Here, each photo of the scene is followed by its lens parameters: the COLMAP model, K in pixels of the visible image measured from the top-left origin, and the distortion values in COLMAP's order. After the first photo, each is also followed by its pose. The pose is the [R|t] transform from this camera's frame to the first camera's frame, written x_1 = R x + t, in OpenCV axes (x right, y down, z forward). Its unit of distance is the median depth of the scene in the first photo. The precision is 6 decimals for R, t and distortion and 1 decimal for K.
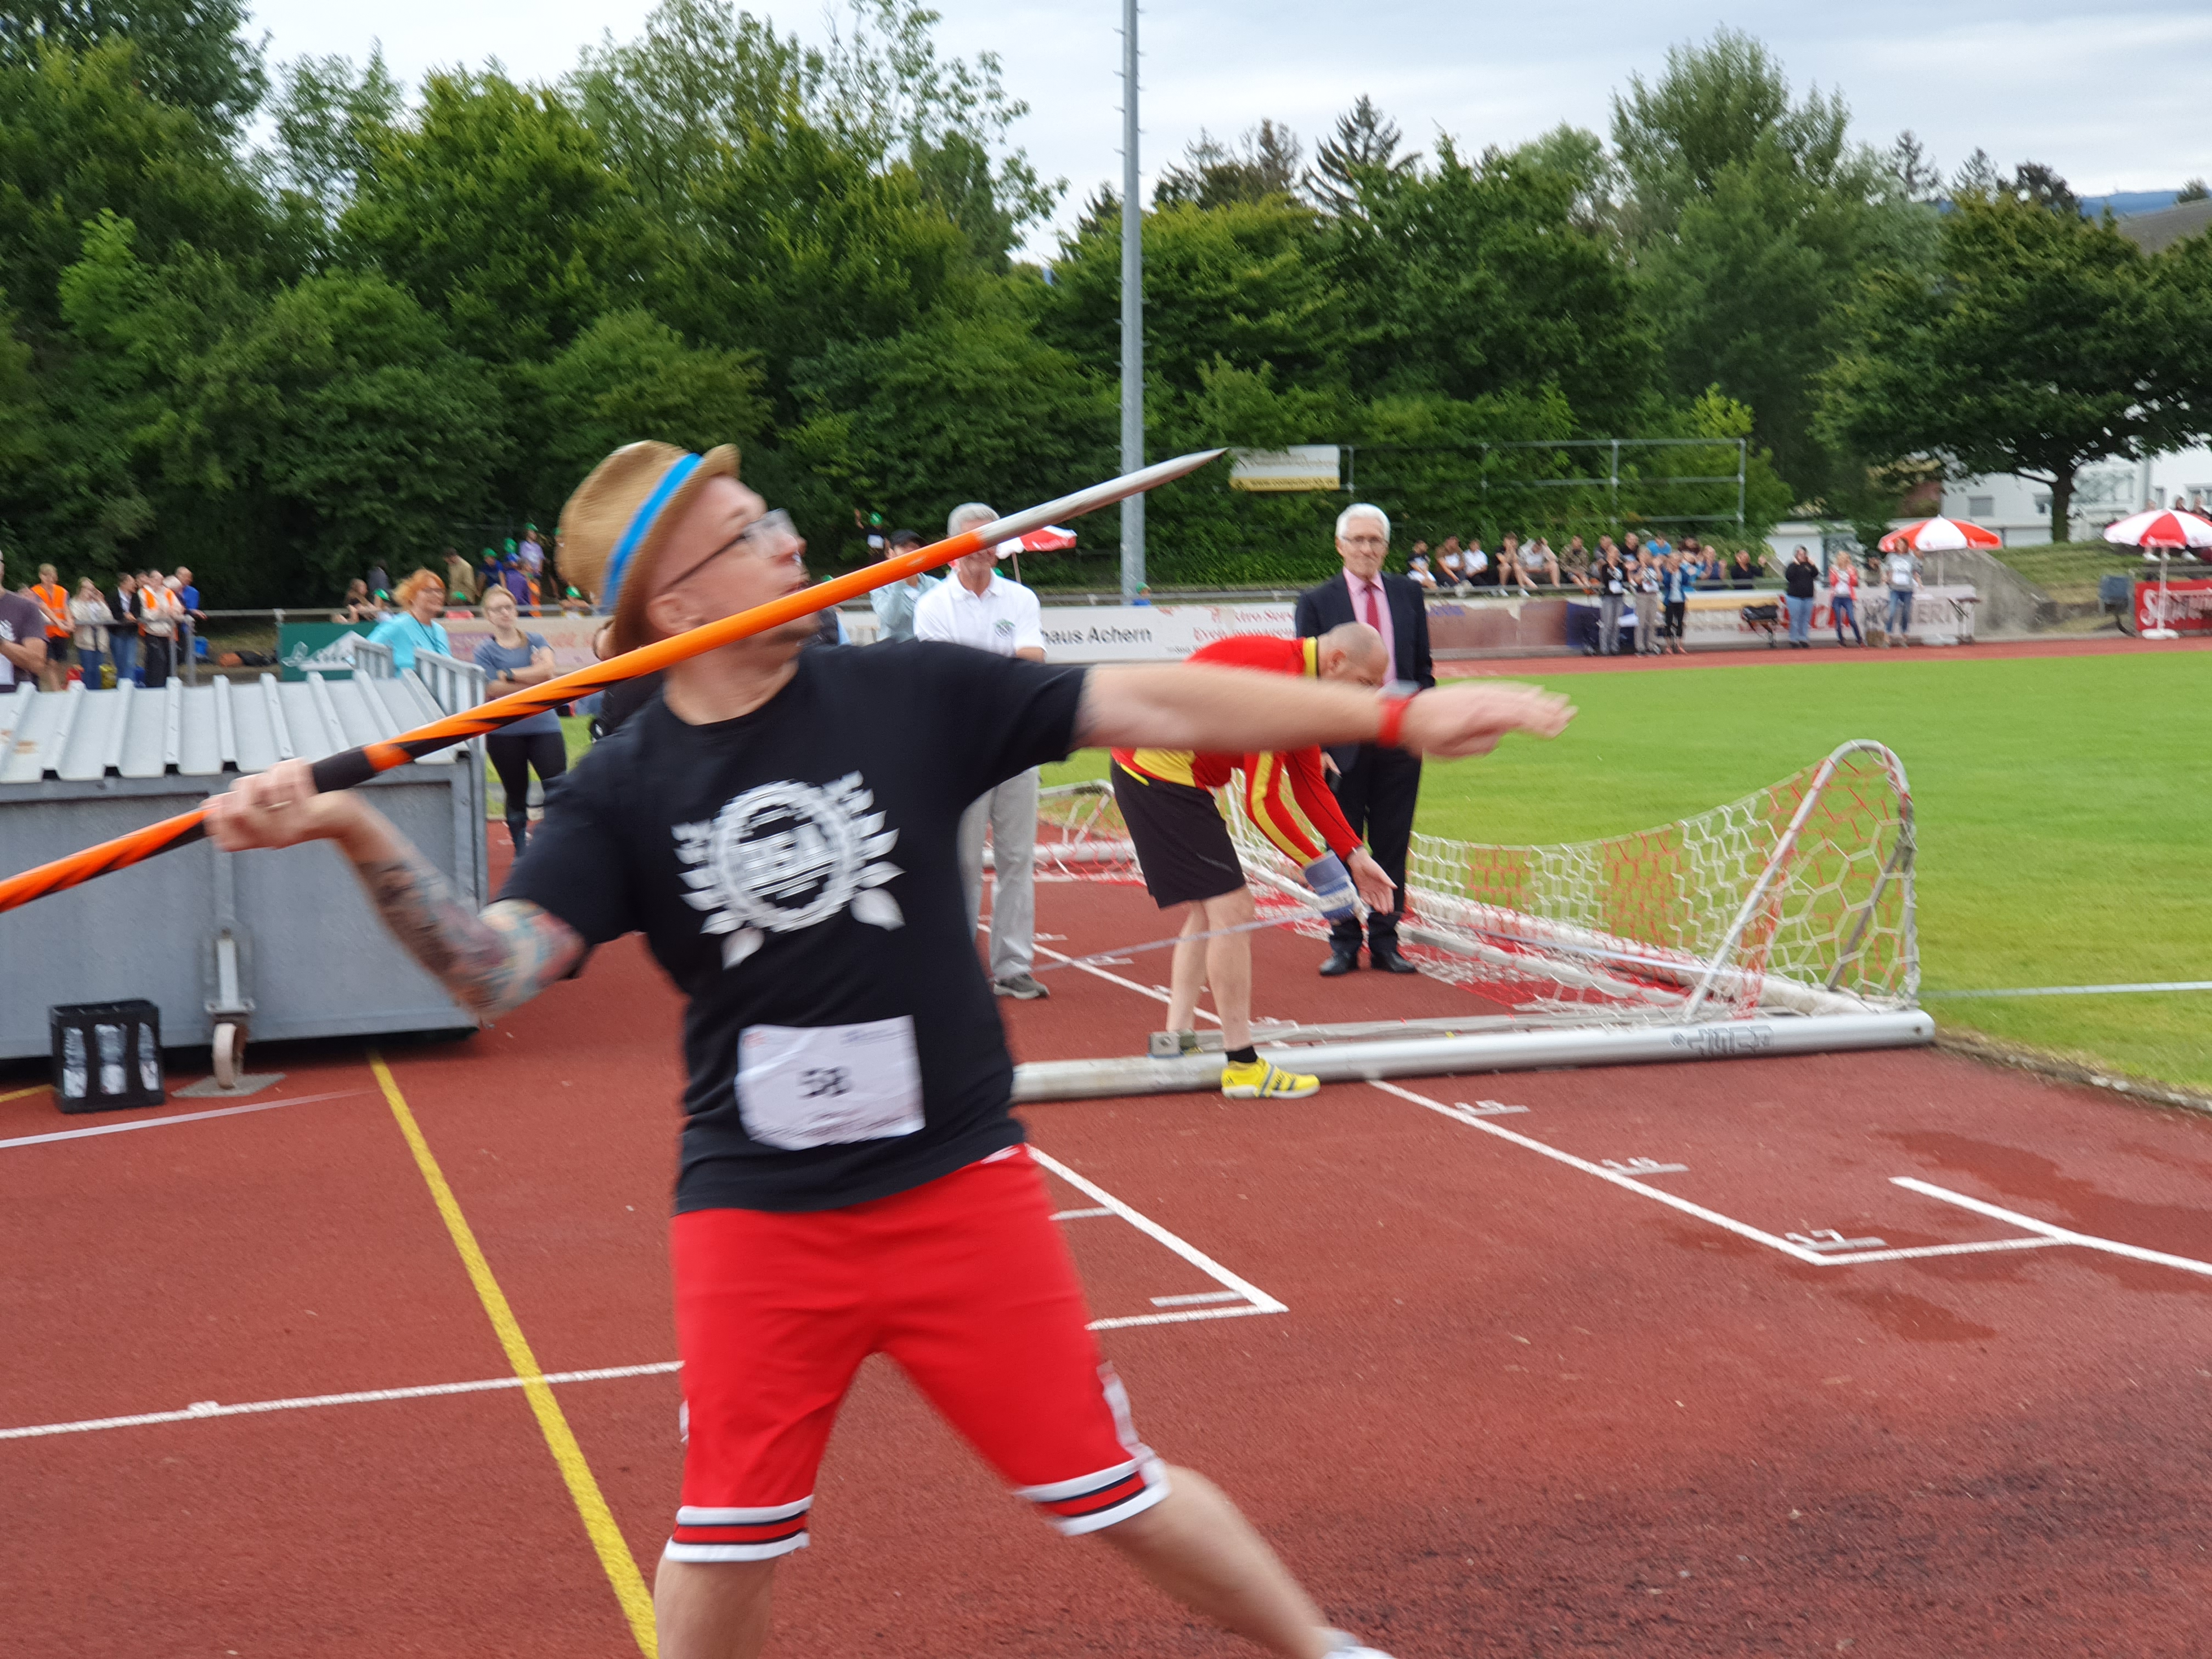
lens RADIAL K [[3317.8, 0, 1115.7], [0, 3317.8, 833.1], [0, 0, 1]] dist [0.090118, 0.000000]
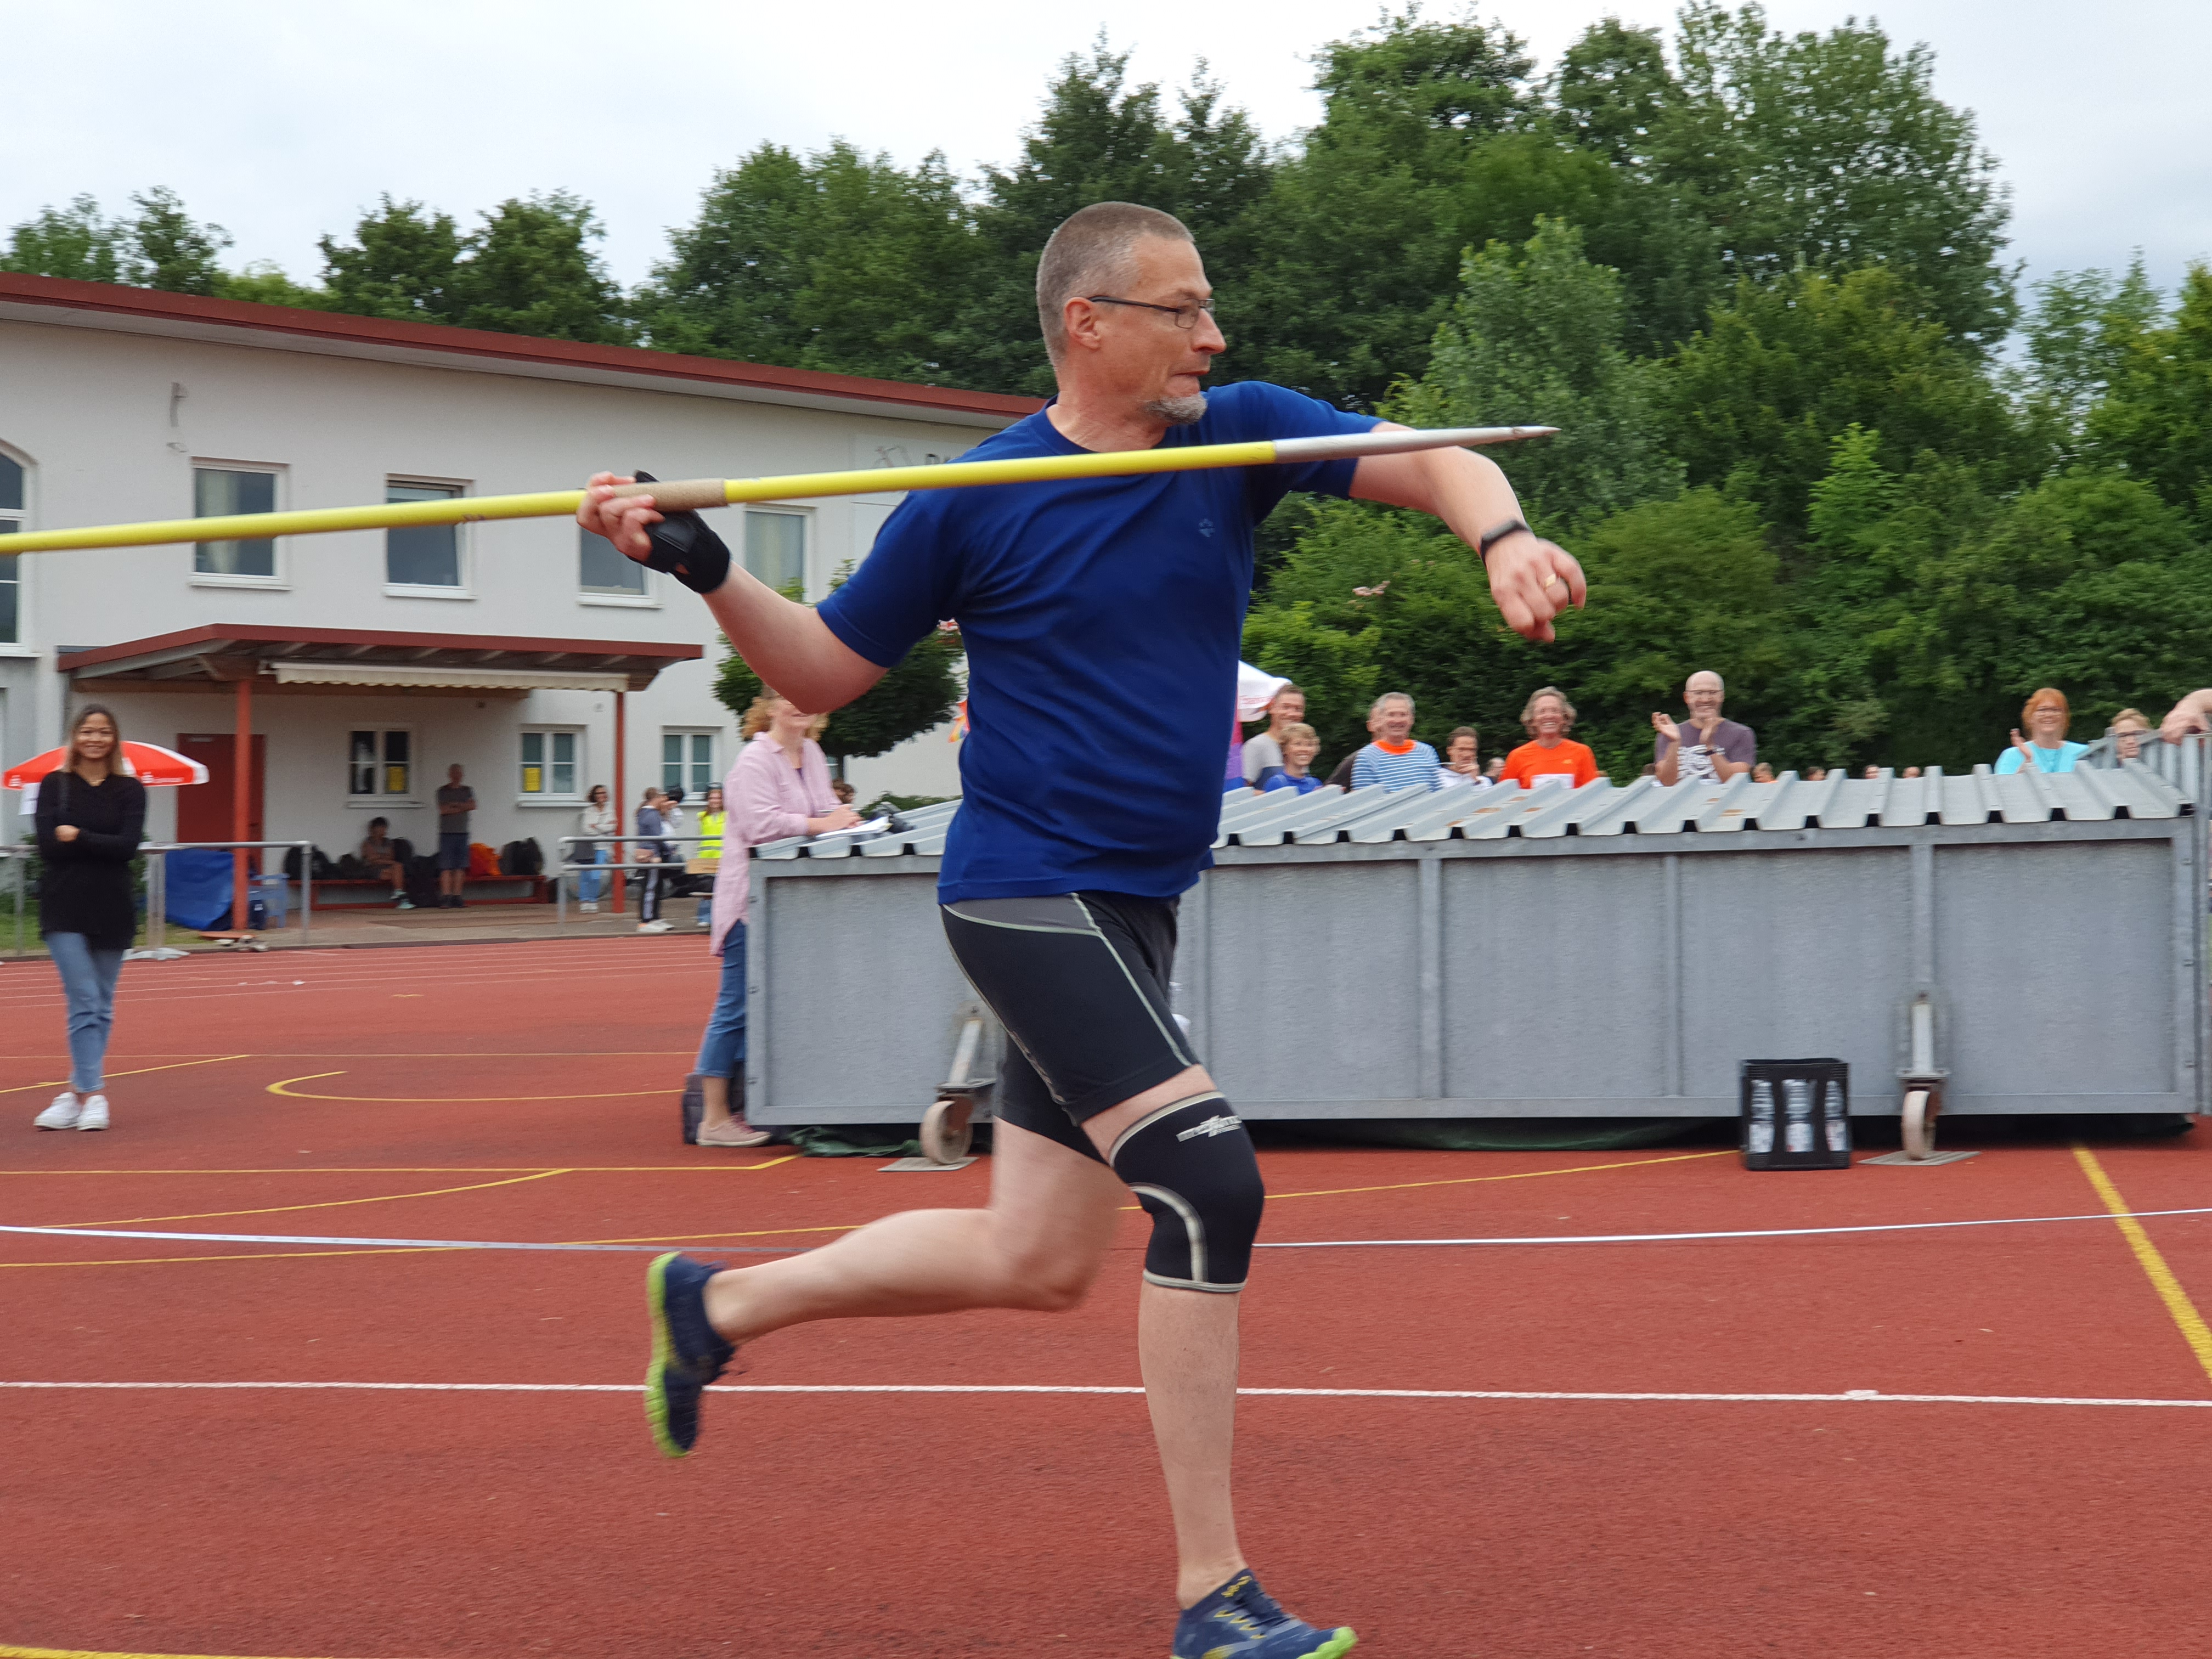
lens RADIAL K [[3317.8, 0, 1171.4], [0, 3317.8, 898.8], [0, 0, 1]] dist [0.090118, 0.000000]
pose [[0.881271, 0.017131, -0.472301, -0.001912], [-0.042233, 0.998199, -0.042598, 0.011602], [0.470720, 0.057487, 0.880408, 0.015568]]
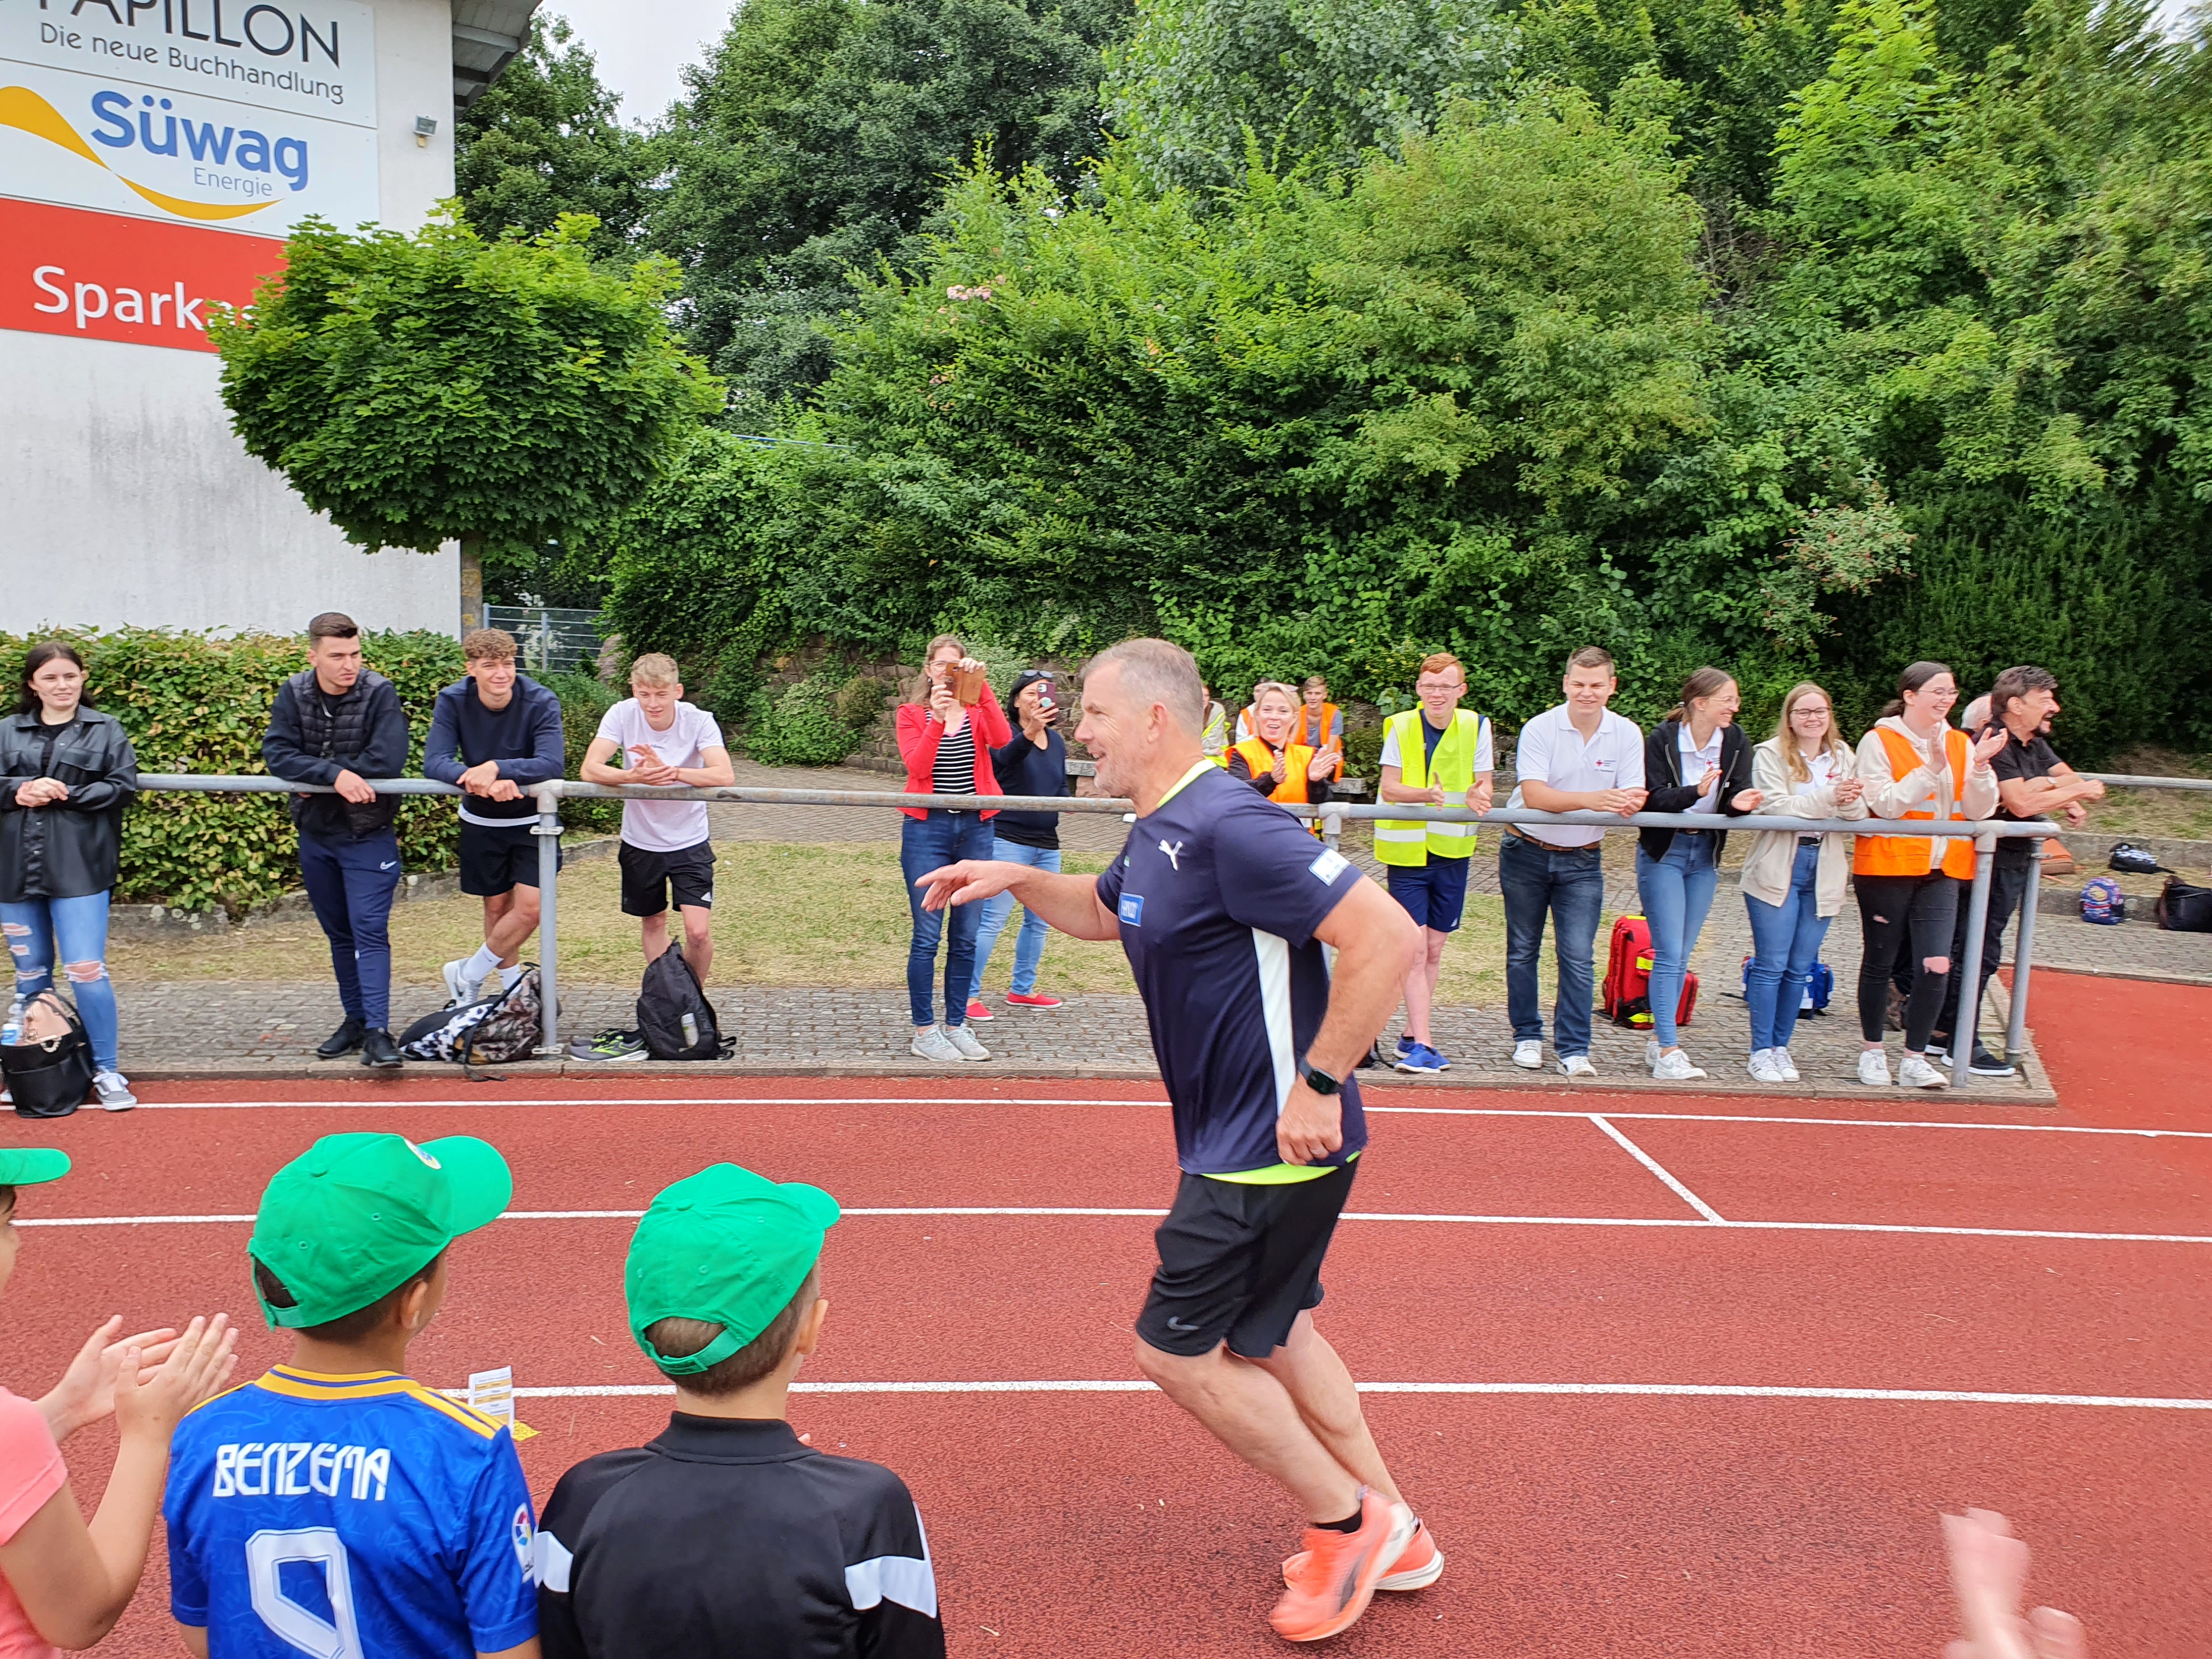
lens RADIAL K [[1727.6, 0, 1075.3], [0, 1727.6, 854.8], [0, 0, 1]] dist [0.028431, -0.020577]
pose [[0.776746, 0.126197, -0.617041, -0.220841], [-0.099141, 0.992005, 0.078082, -0.058211], [0.621962, 0.000524, 0.783048, 0.728820]]
